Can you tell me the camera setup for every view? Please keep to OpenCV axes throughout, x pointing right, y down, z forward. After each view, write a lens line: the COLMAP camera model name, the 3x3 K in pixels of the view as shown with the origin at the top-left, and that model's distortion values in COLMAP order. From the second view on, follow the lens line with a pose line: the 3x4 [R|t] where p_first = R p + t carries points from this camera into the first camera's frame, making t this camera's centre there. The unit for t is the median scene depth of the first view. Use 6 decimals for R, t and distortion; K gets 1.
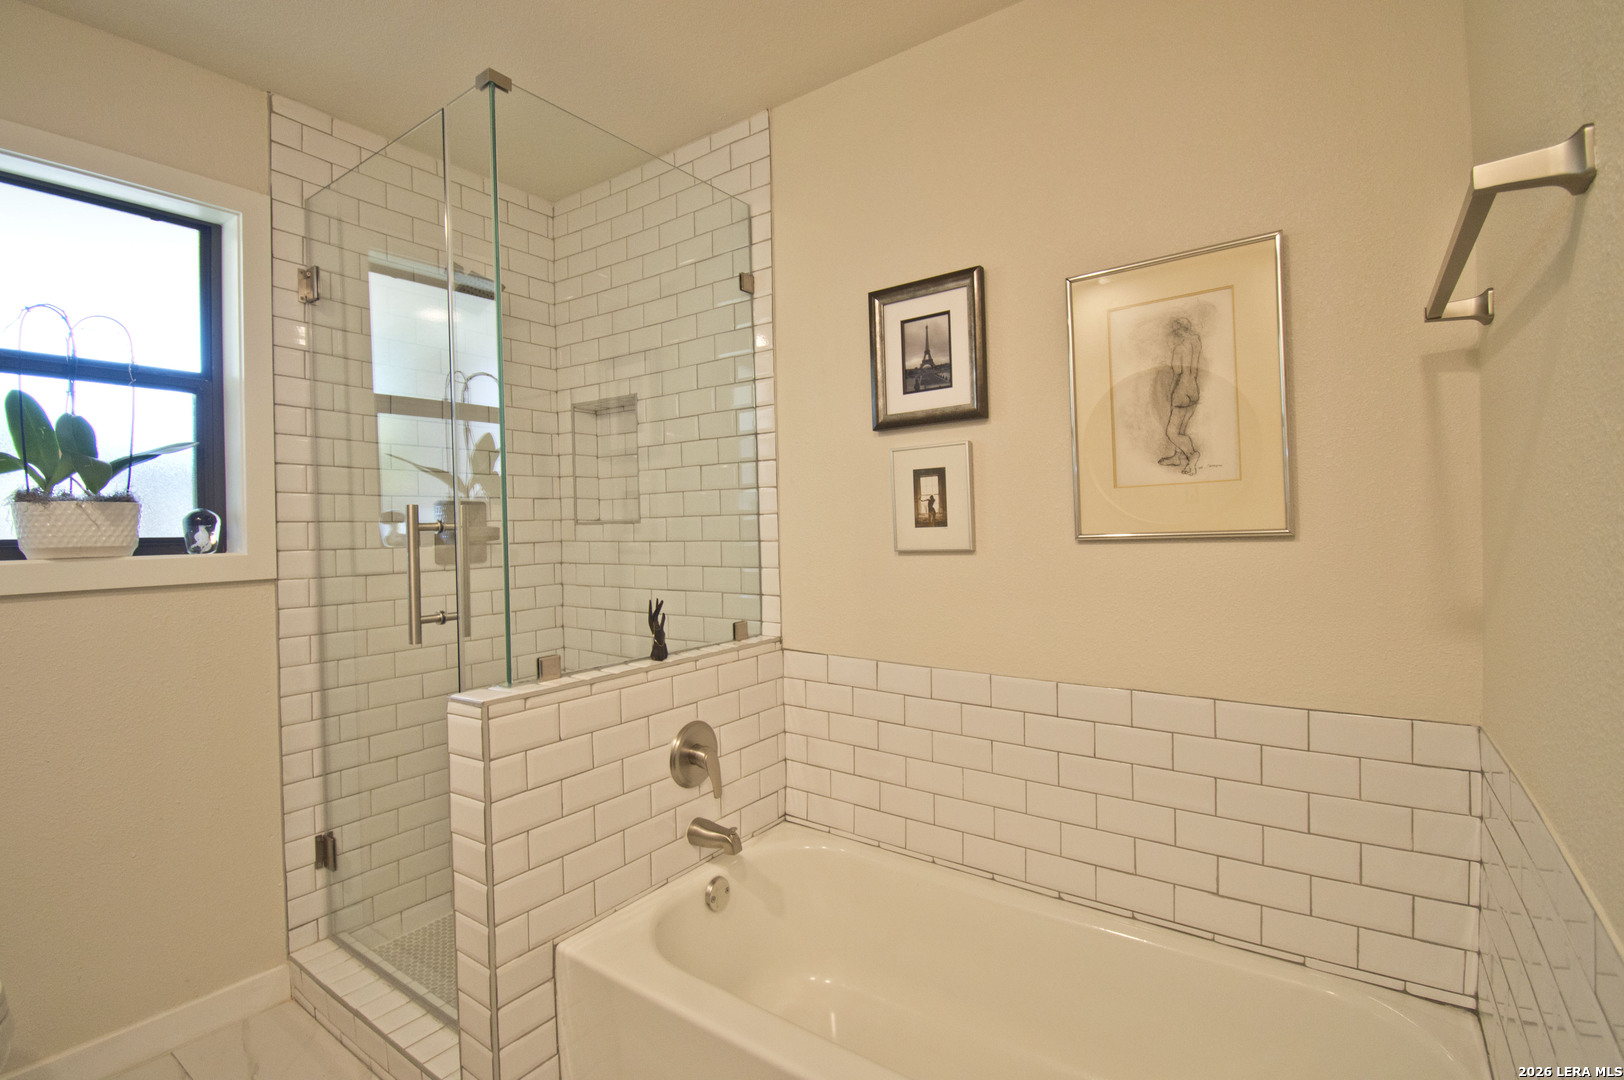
lens RADIAL K [[725.9, 0, 813.2], [0, 725.9, 531.1], [0, 0, 1]] dist [0.024061, -0.028687]
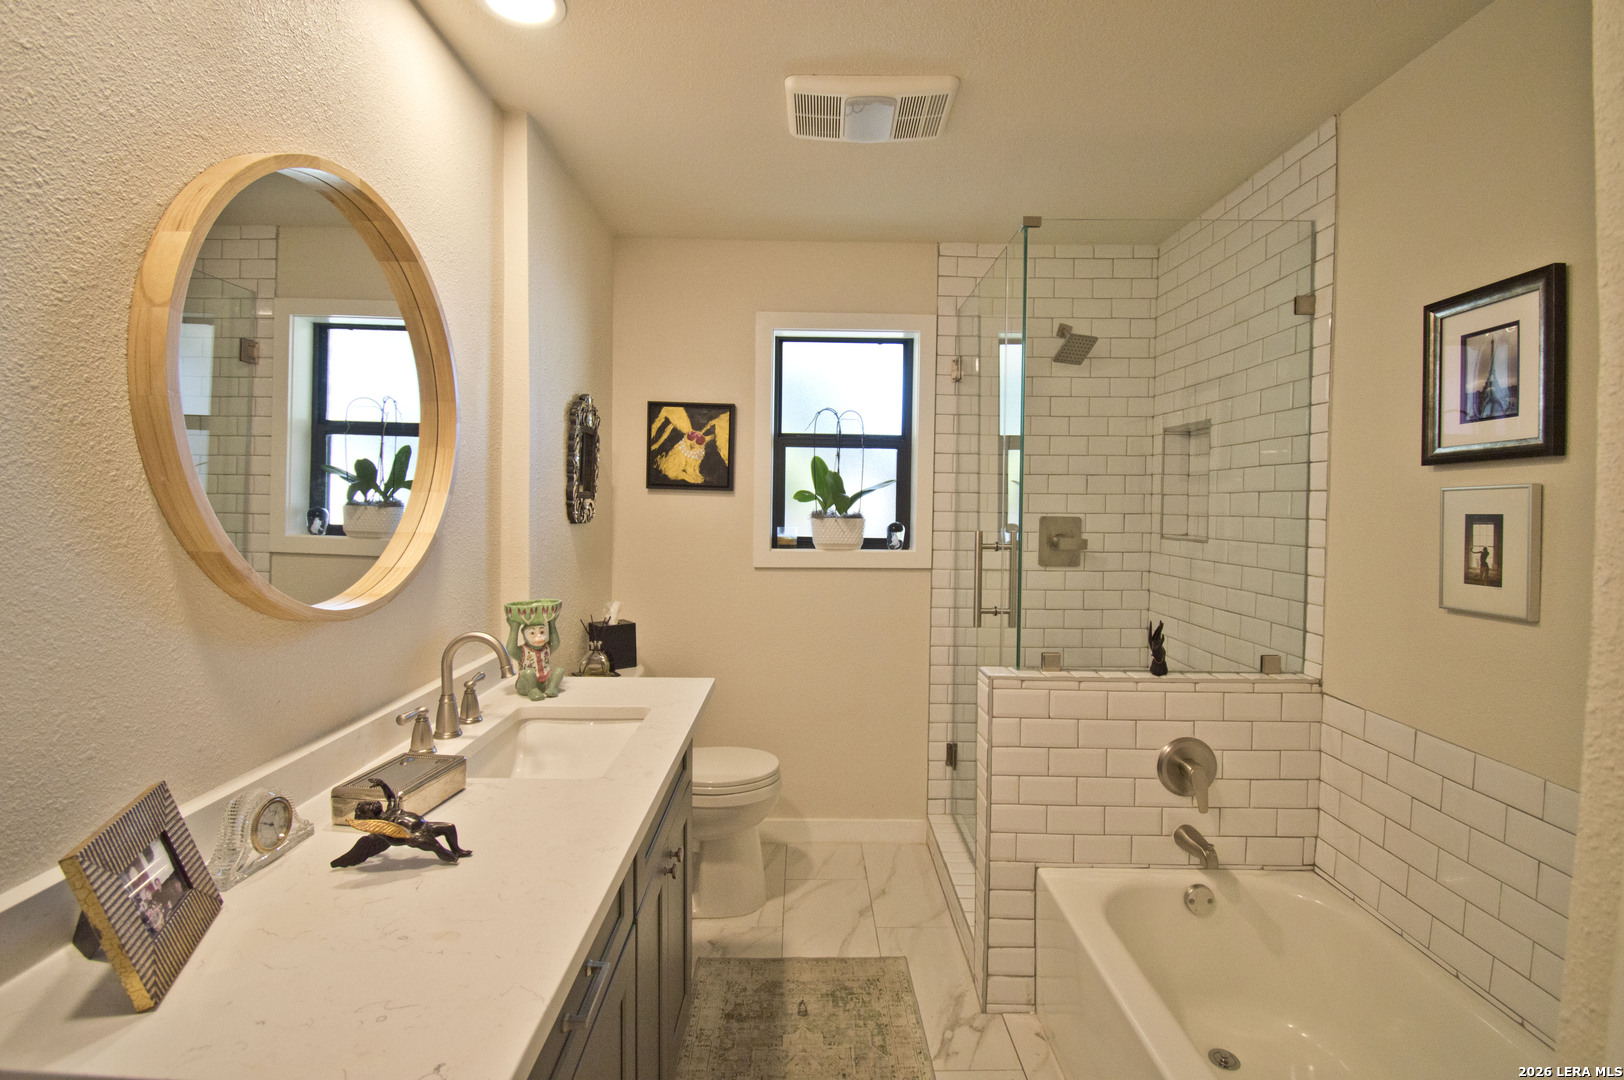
lens RADIAL K [[725.9, 0, 813.2], [0, 725.9, 531.1], [0, 0, 1]] dist [0.024061, -0.028687]
pose [[0.586575, 0.053835, -0.808104, 0.347443], [-0.028927, 0.998544, 0.045525, -0.075629], [0.809378, -0.003328, 0.587278, -0.091882]]
